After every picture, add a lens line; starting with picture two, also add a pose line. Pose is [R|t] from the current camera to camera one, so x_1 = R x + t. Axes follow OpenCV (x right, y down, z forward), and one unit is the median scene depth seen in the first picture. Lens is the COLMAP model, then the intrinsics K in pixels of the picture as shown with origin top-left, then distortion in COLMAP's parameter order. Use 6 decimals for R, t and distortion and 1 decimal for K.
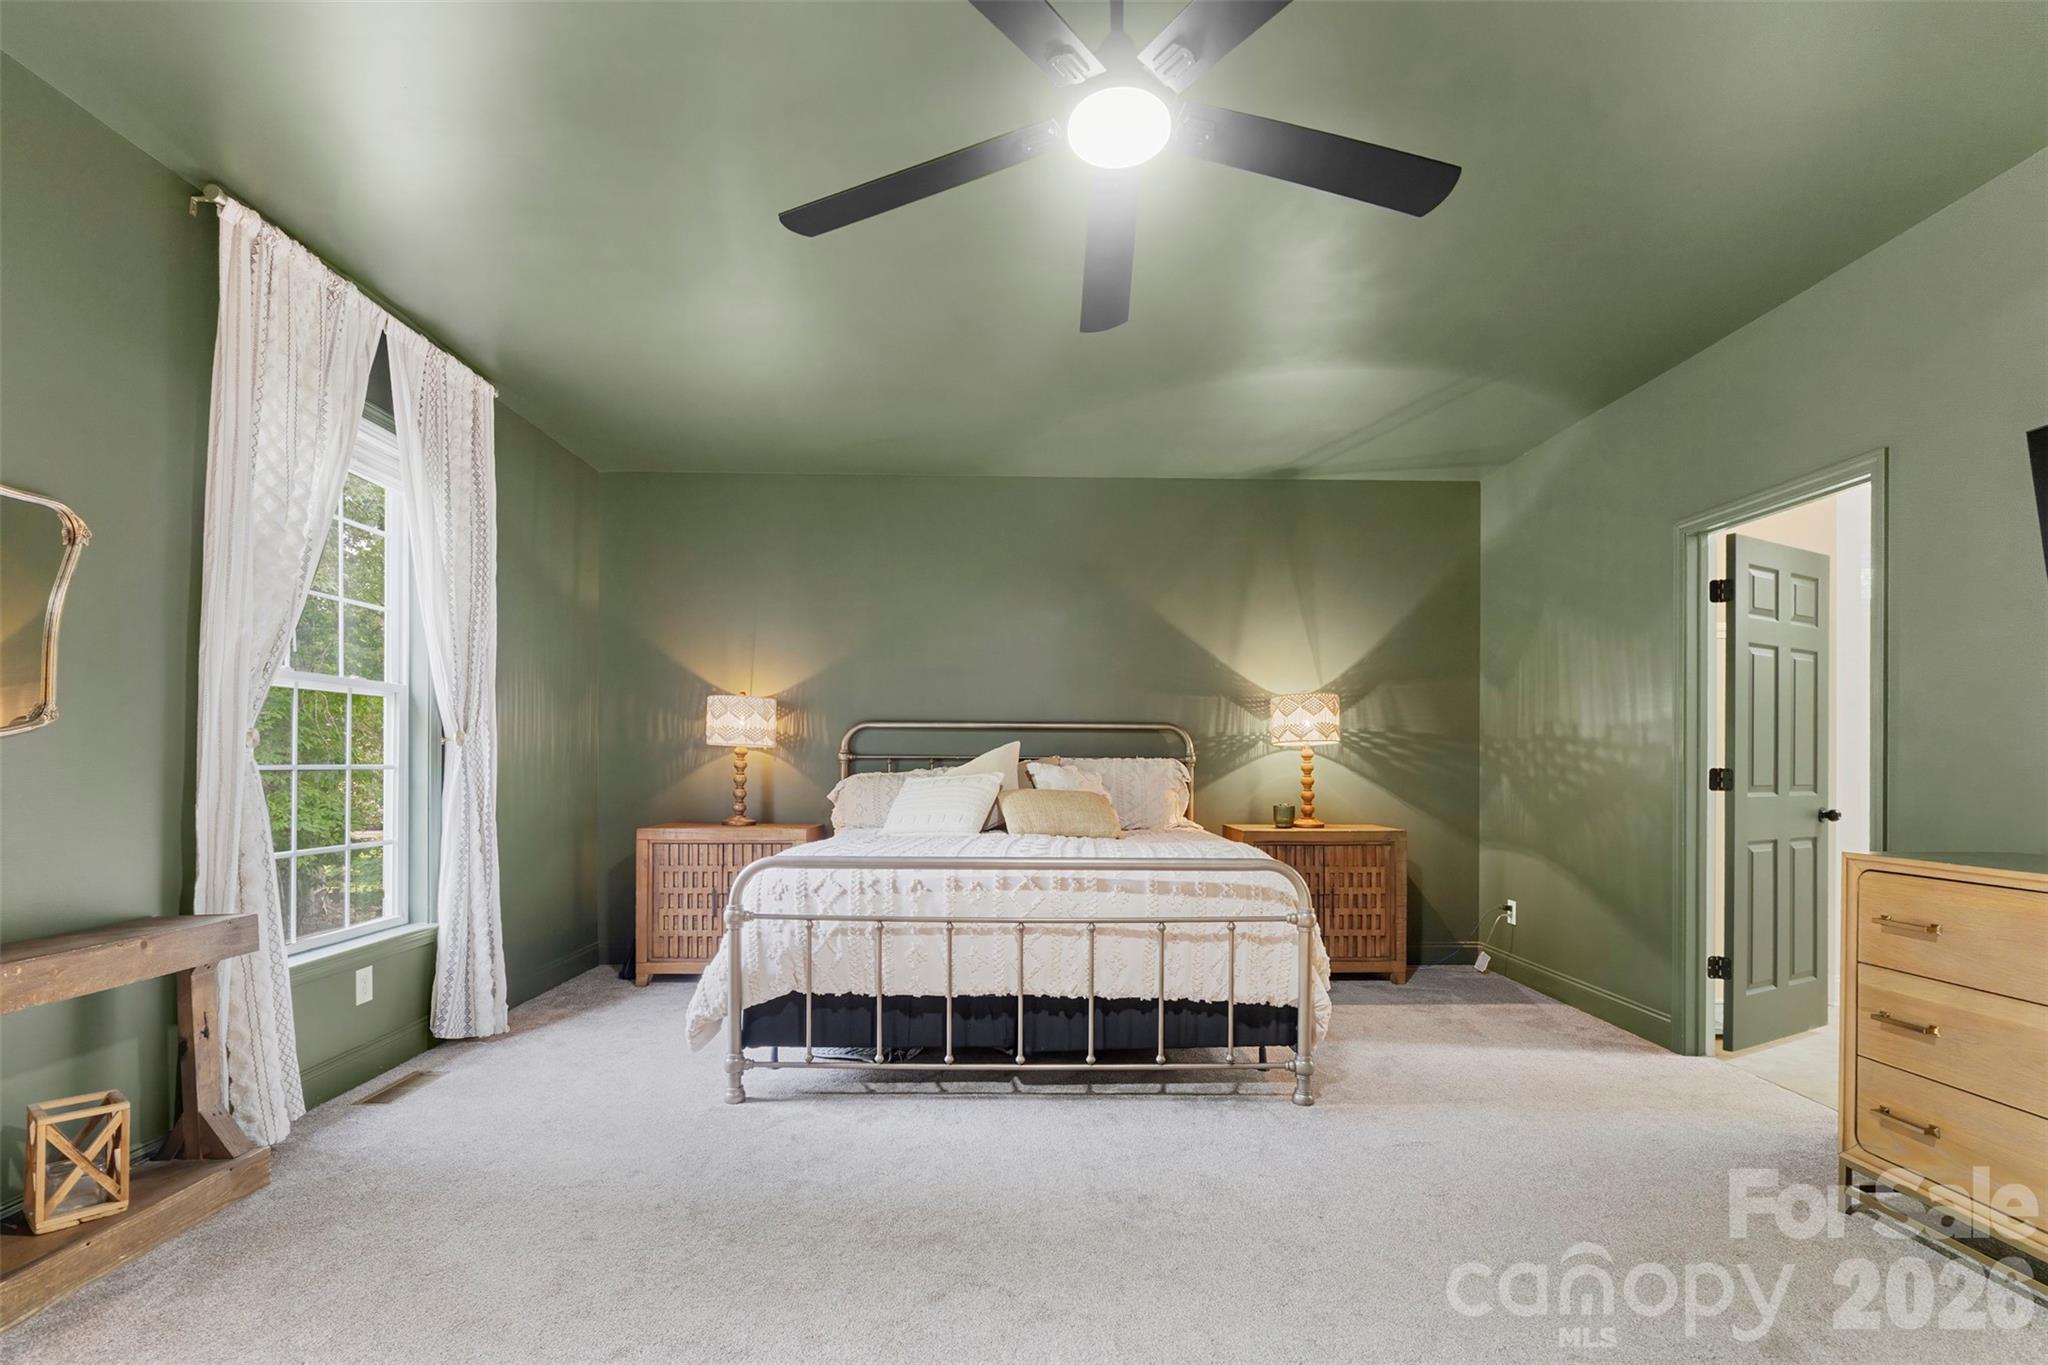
lens RADIAL K [[967.2, 0, 1012.2], [0, 967.2, 764.8], [0, 0, 1]] dist [-0.008231, 0.000777]
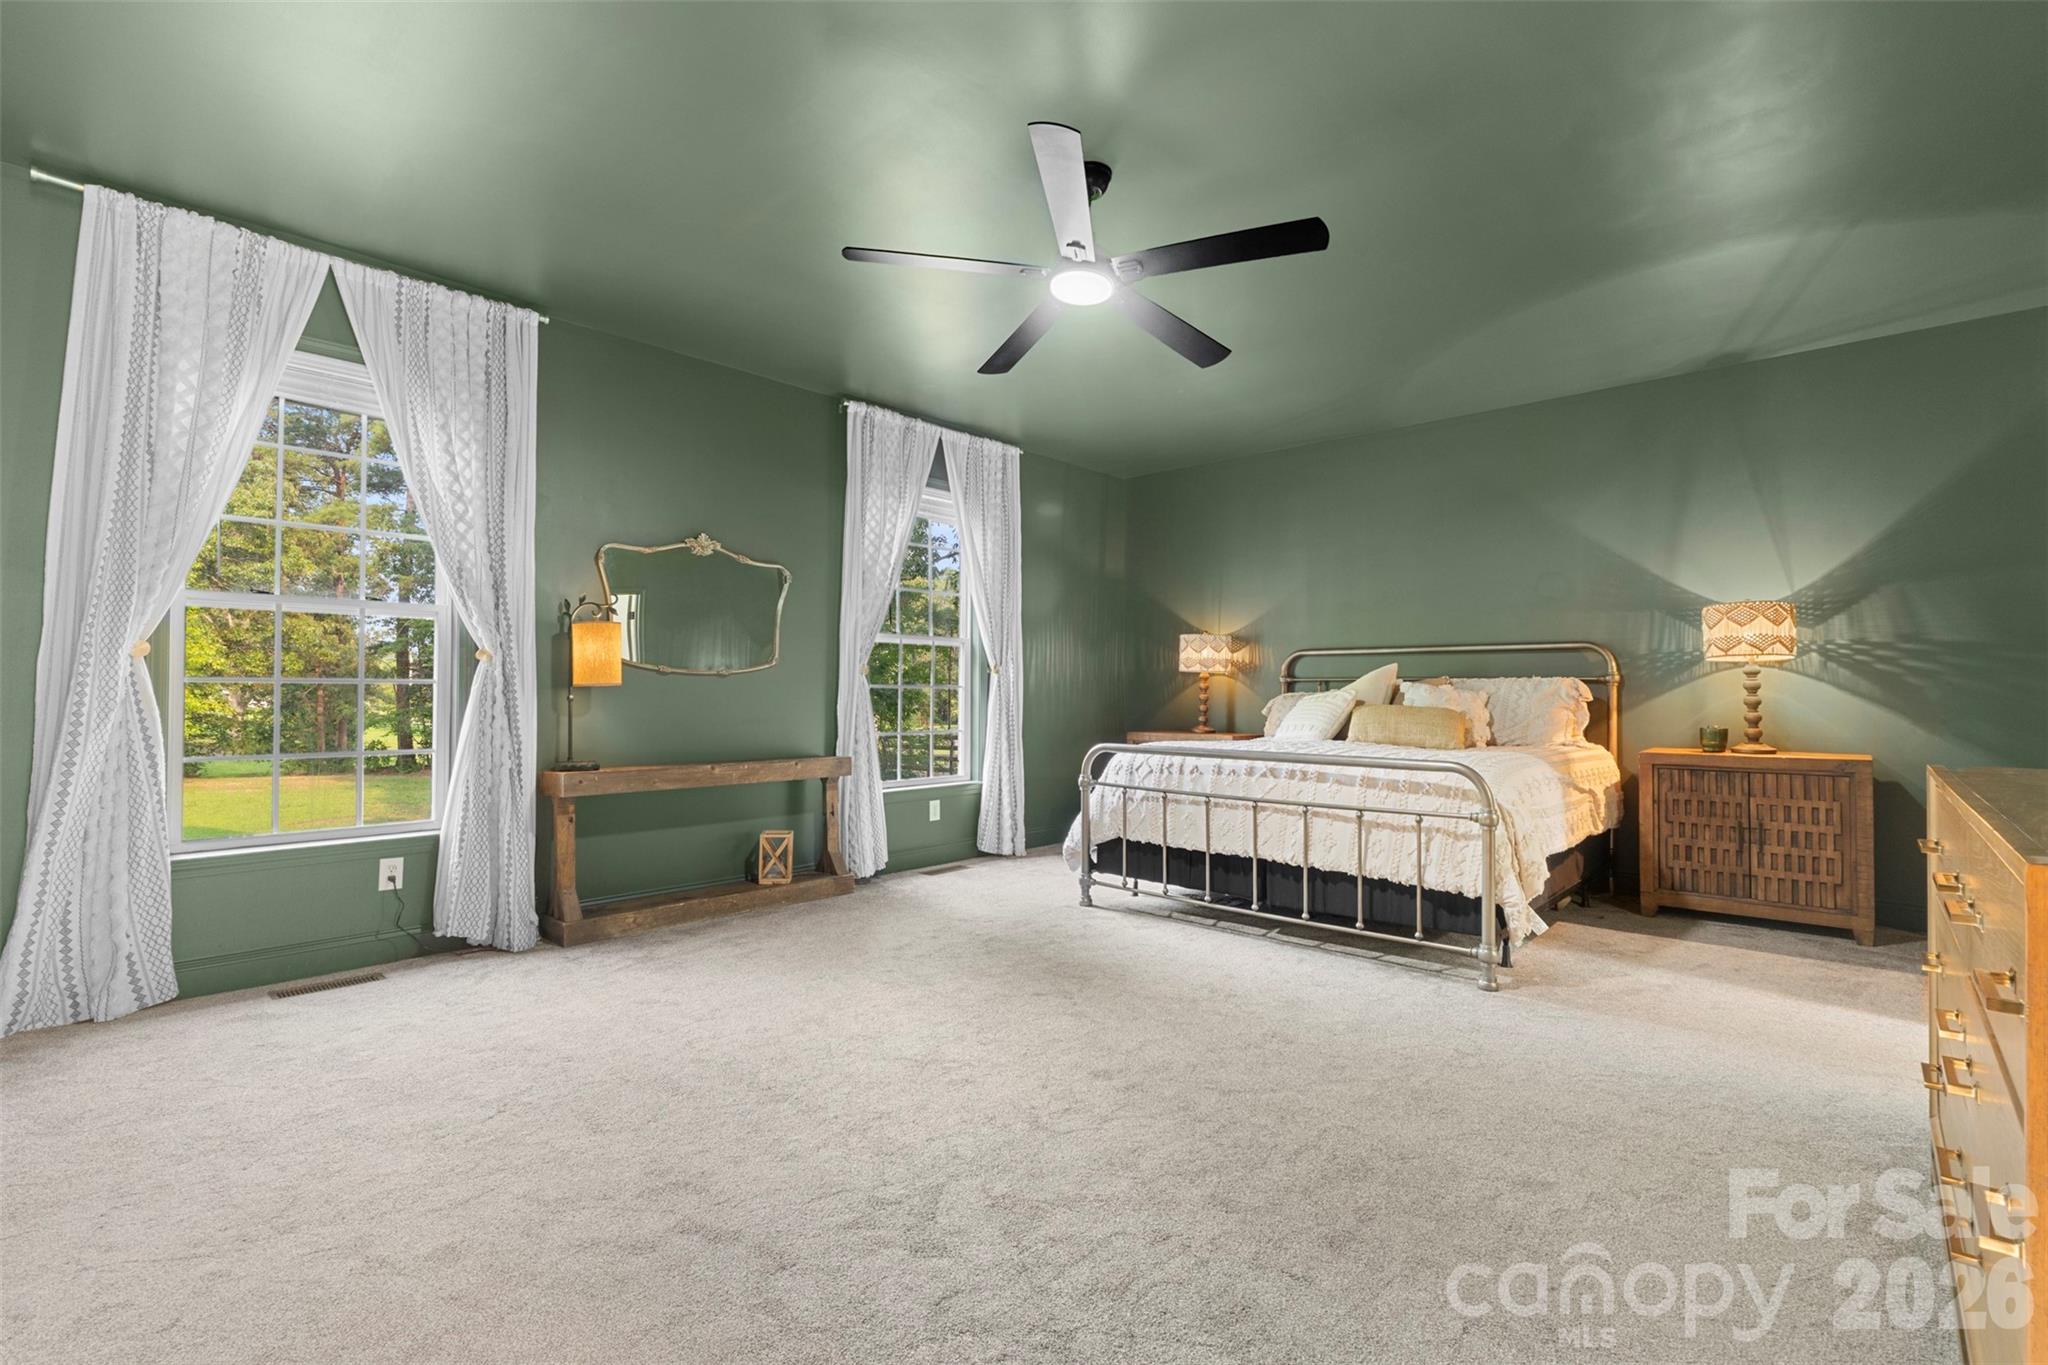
lens RADIAL K [[938.6, 0, 1024.5], [0, 938.6, 677.4], [0, 0, 1]] dist [-0.003301, 0.000810]
pose [[0.718440, -0.012988, -0.695467, 0.635966], [-0.002778, 0.999764, -0.021540, 0.023506], [0.695583, 0.017407, 0.718235, -0.117893]]
